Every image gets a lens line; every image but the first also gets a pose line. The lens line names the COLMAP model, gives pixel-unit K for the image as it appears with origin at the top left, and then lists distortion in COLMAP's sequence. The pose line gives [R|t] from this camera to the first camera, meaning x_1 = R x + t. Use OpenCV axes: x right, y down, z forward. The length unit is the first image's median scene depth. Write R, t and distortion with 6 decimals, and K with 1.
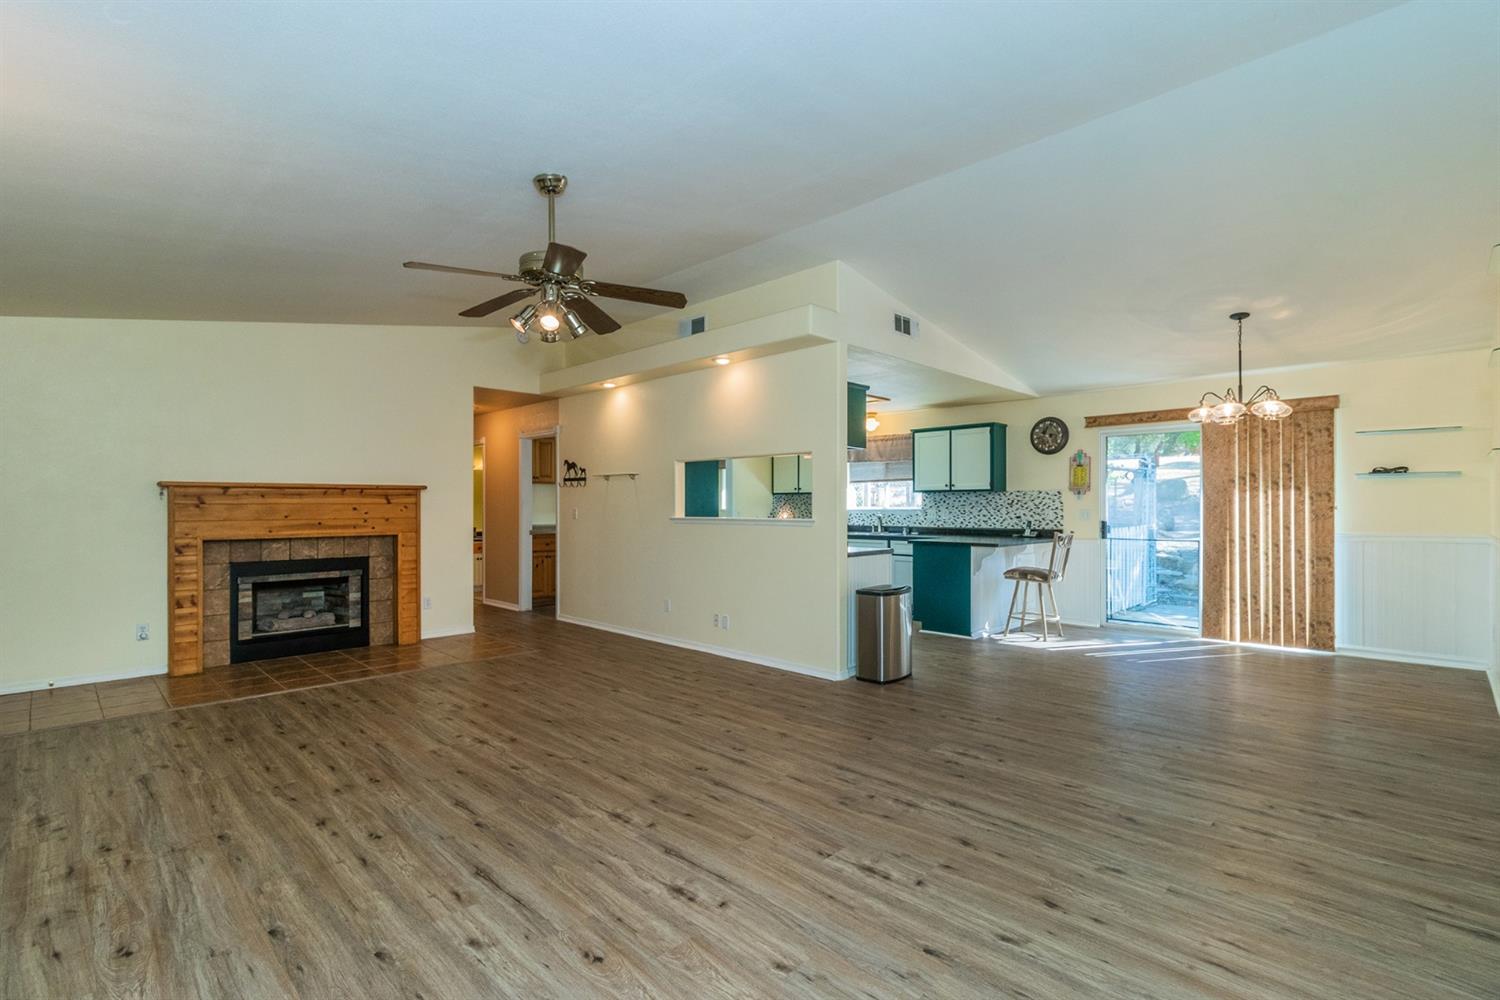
lens RADIAL K [[696.6, 0, 746.1], [0, 696.6, 507.2], [0, 0, 1]] dist [0.001835, -0.000860]
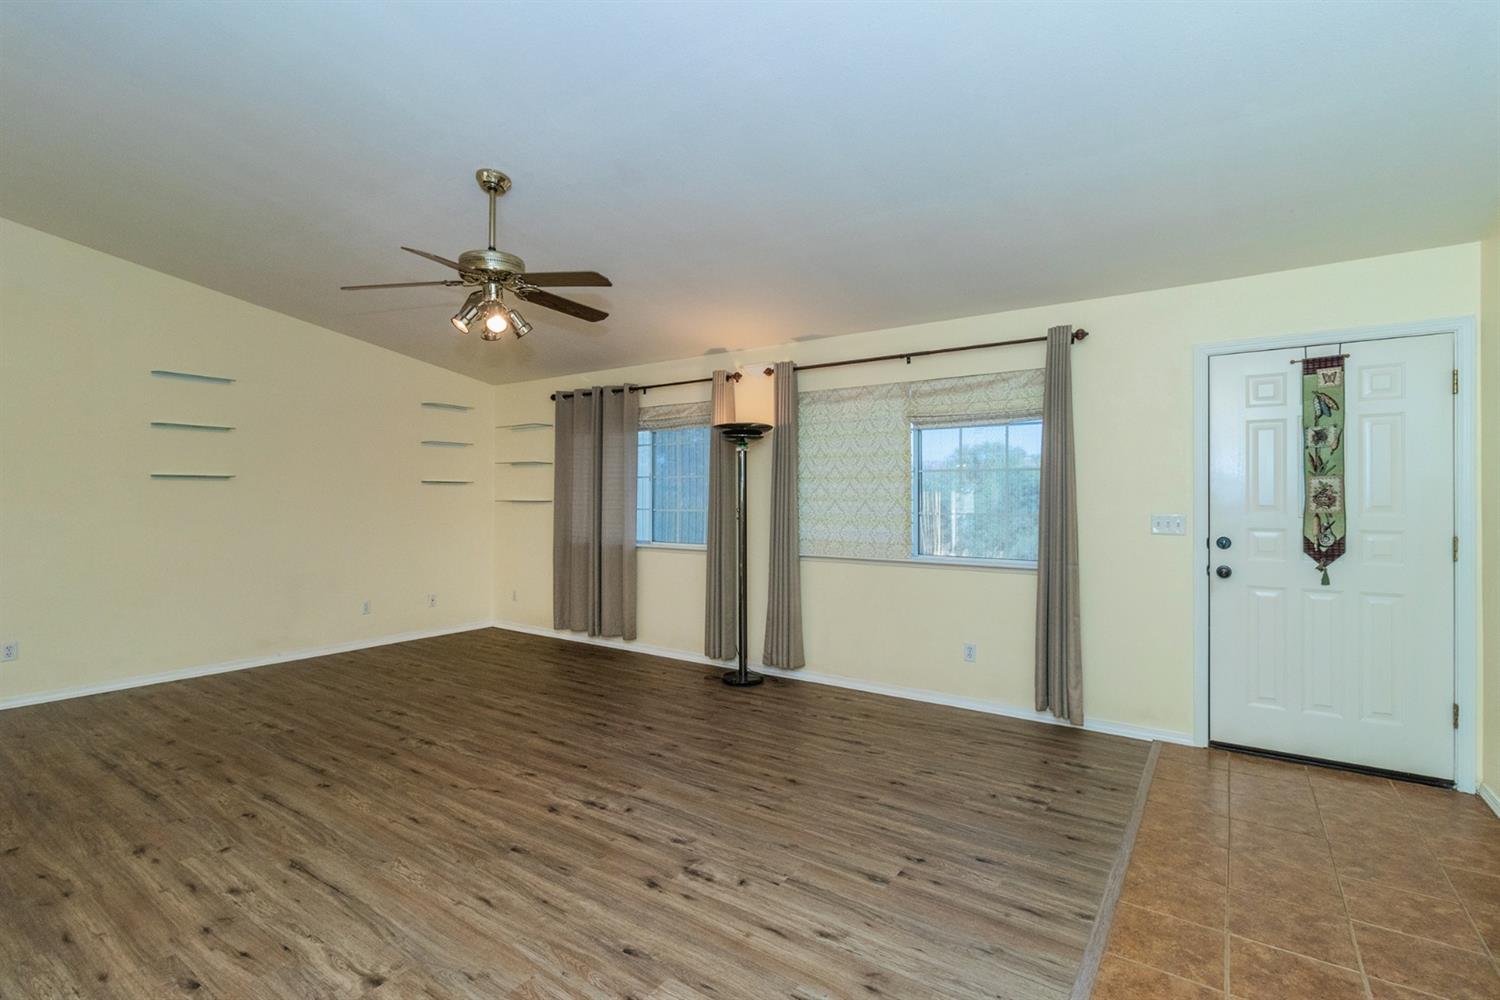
lens RADIAL K [[696.6, 0, 746.7], [0, 696.6, 496.9], [0, 0, 1]] dist [0.001835, -0.000860]
pose [[-0.985203, -0.004192, -0.171341, -0.449251], [-0.003870, 0.999990, -0.002214, -0.014570], [0.171349, -0.001519, -0.985209, 1.960950]]
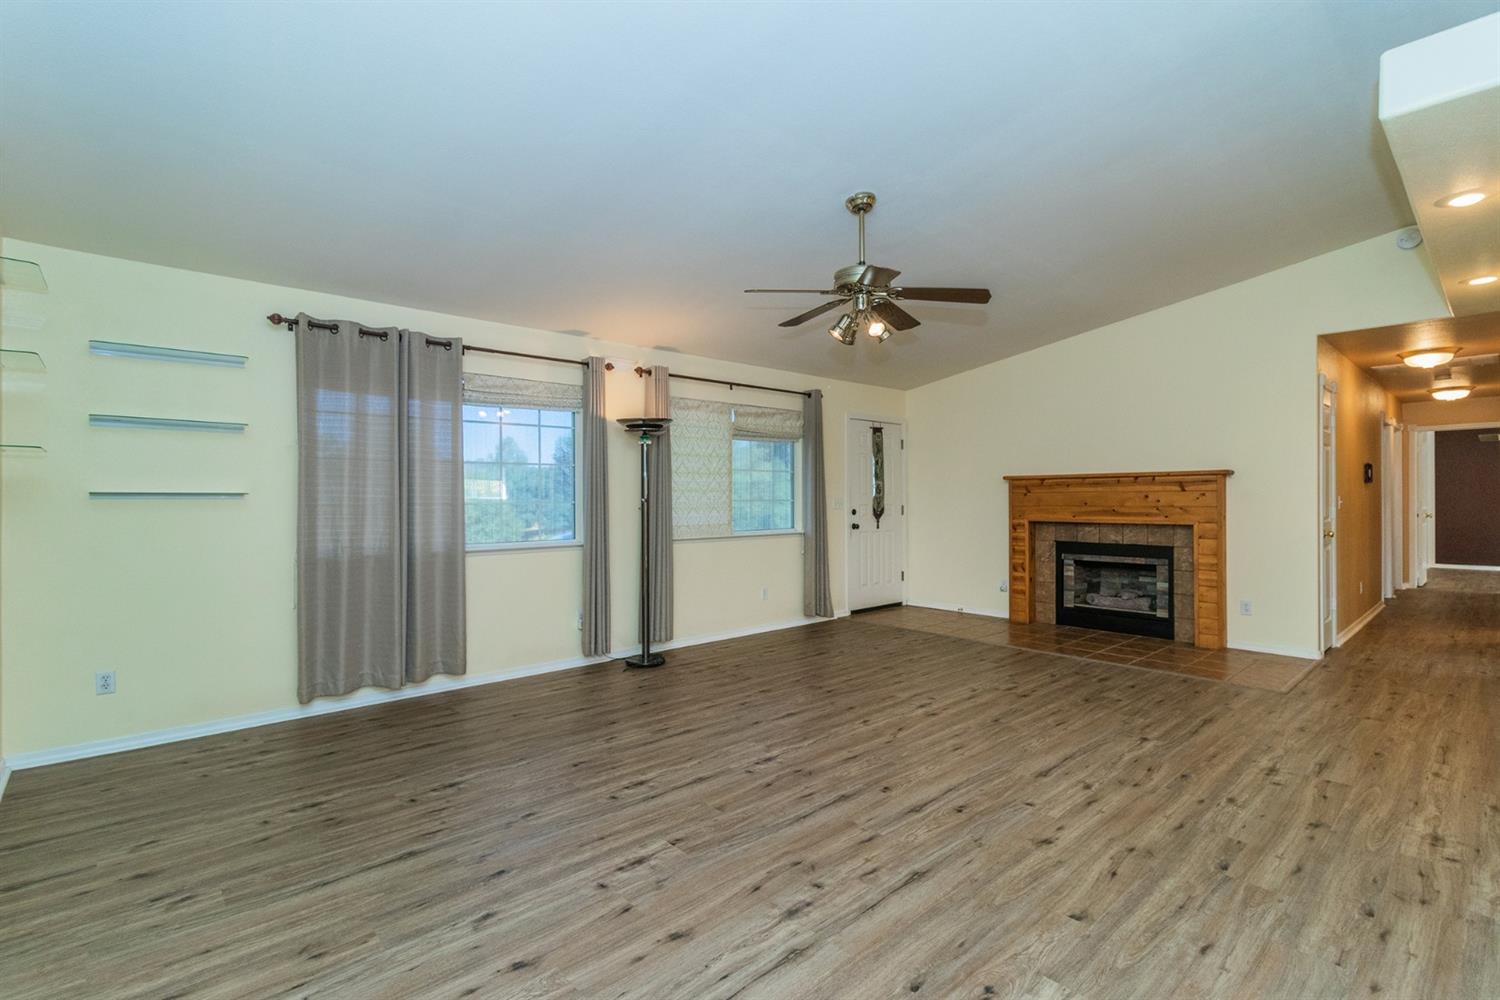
lens RADIAL K [[696.6, 0, 746.7], [0, 696.6, 498.7], [0, 0, 1]] dist [0.001835, -0.000860]
pose [[-0.055887, 0.003446, -0.998431, 0.806105], [0.002251, 0.999992, 0.003326, 0.000867], [0.998435, -0.002062, -0.055894, 0.844468]]
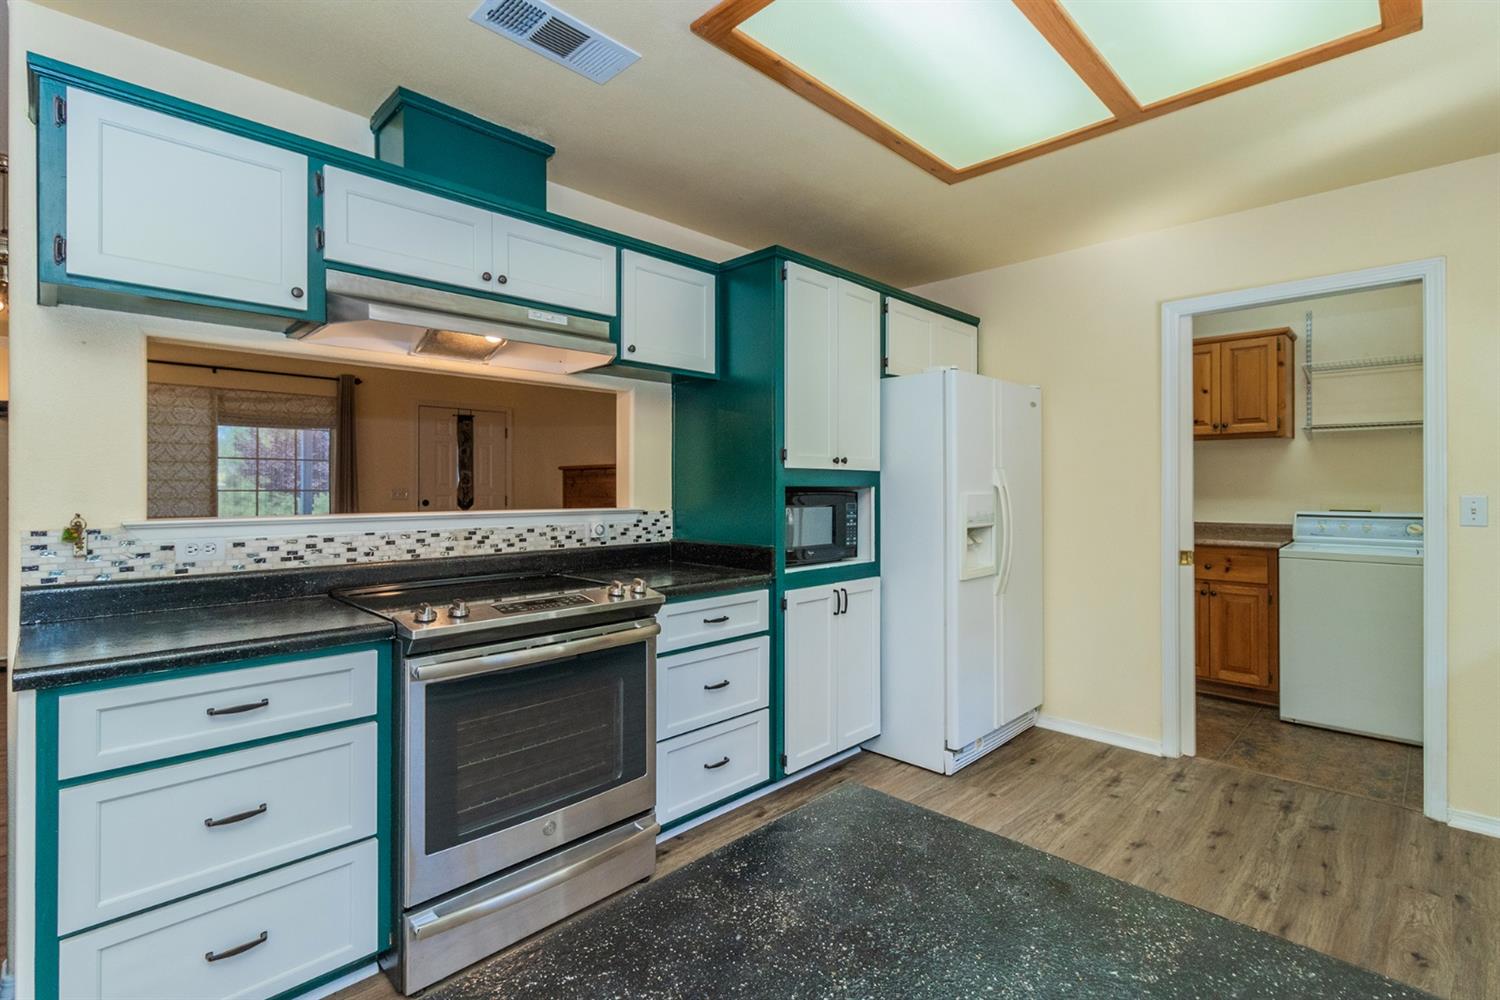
lens RADIAL K [[696.6, 0, 749.6], [0, 696.6, 490.5], [0, 0, 1]] dist [0.001835, -0.000860]
pose [[-0.003794, 0.002350, -0.999990, 0.710438], [0.000162, 0.999997, 0.002349, 0.008678], [0.999993, -0.000153, -0.003795, 2.011256]]
